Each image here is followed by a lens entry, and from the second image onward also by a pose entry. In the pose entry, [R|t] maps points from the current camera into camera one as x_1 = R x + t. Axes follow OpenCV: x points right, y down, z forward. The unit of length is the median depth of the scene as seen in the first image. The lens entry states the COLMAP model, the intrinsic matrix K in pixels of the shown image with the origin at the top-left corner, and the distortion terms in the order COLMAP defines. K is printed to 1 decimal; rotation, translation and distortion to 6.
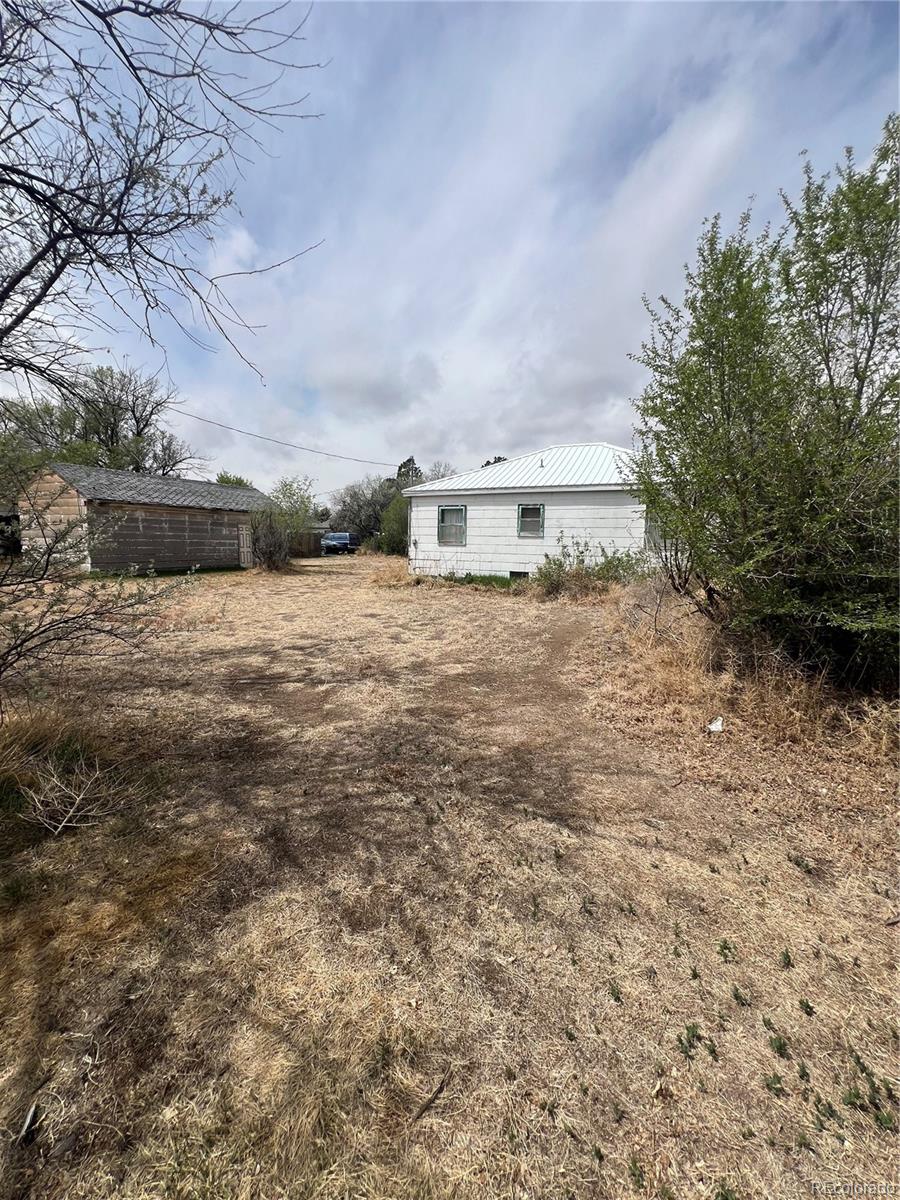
lens RADIAL K [[482.8, 0, 449.0], [0, 482.8, 604.7], [0, 0, 1]] dist [-0.002121, -0.001547]
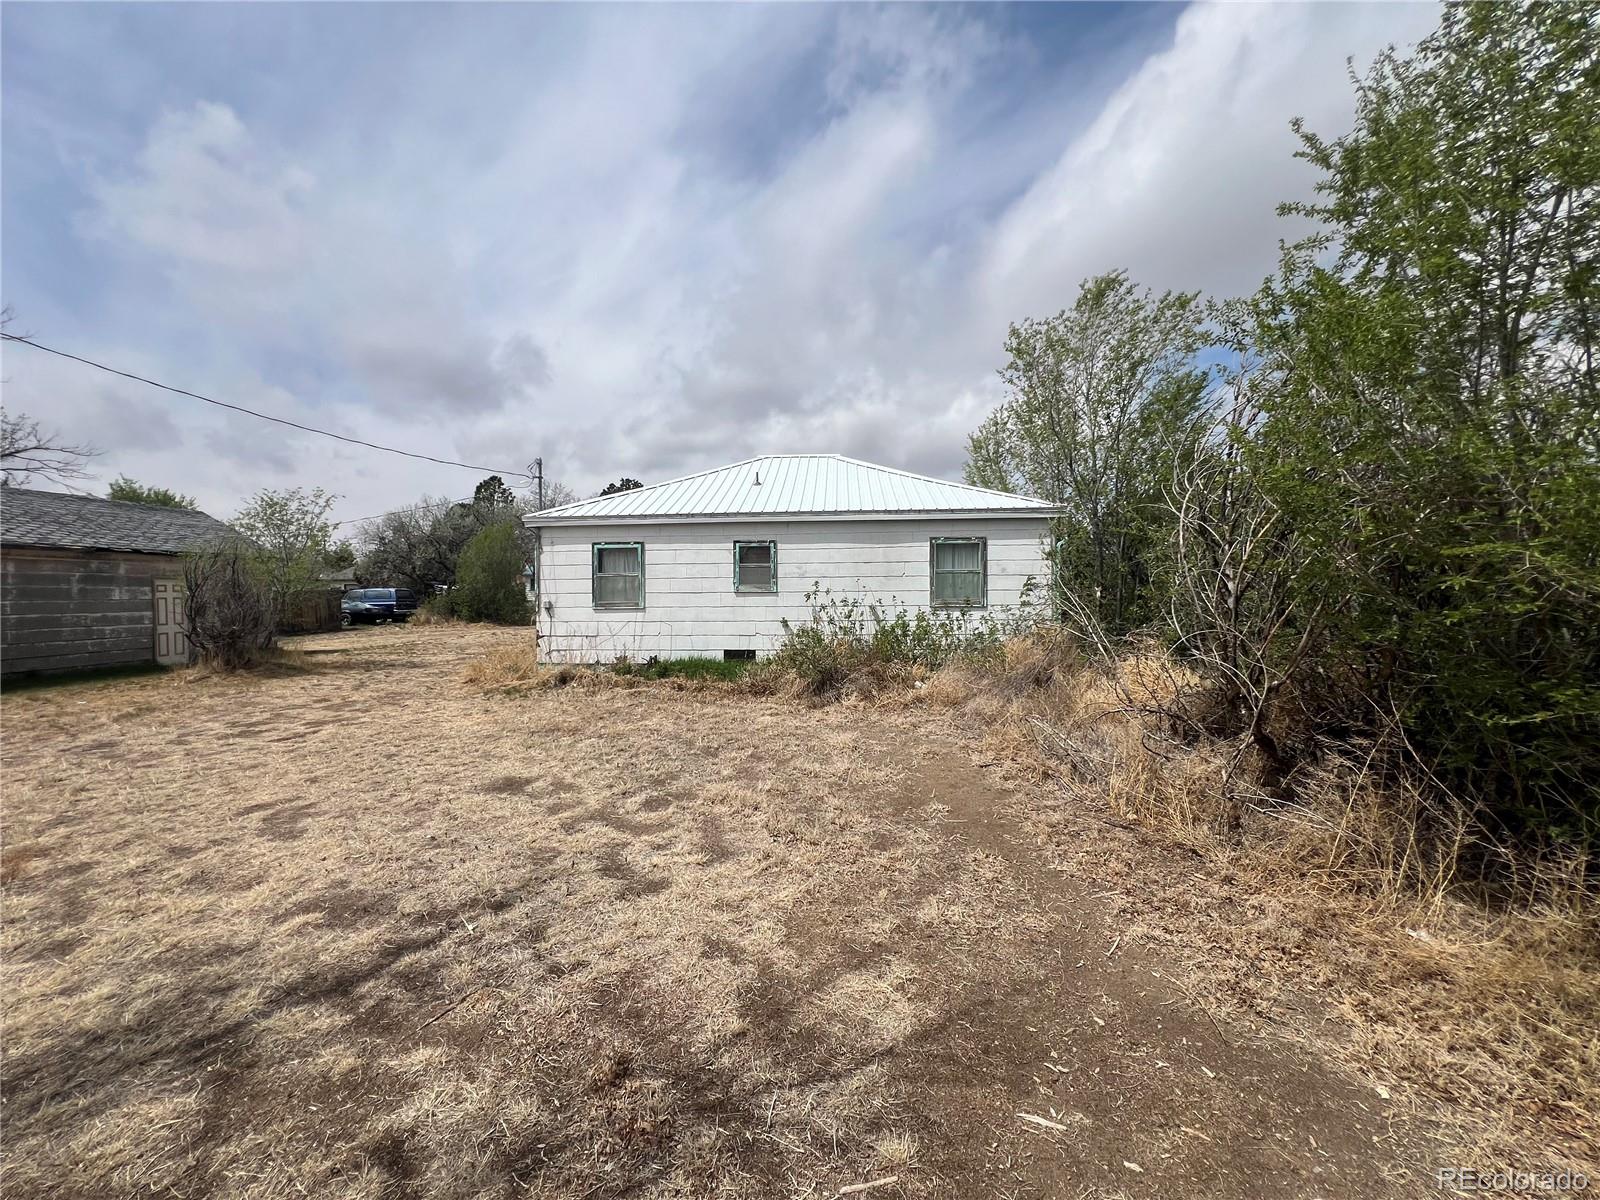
lens RADIAL K [[643.7, 0, 797.2], [0, 643.7, 593.7], [0, 0, 1]] dist [-0.002121, -0.001547]
pose [[0.932892, -0.025440, 0.359258, -0.069538], [0.070875, 0.990965, -0.113868, -0.037055], [-0.353115, 0.131689, 0.926266, 0.192903]]
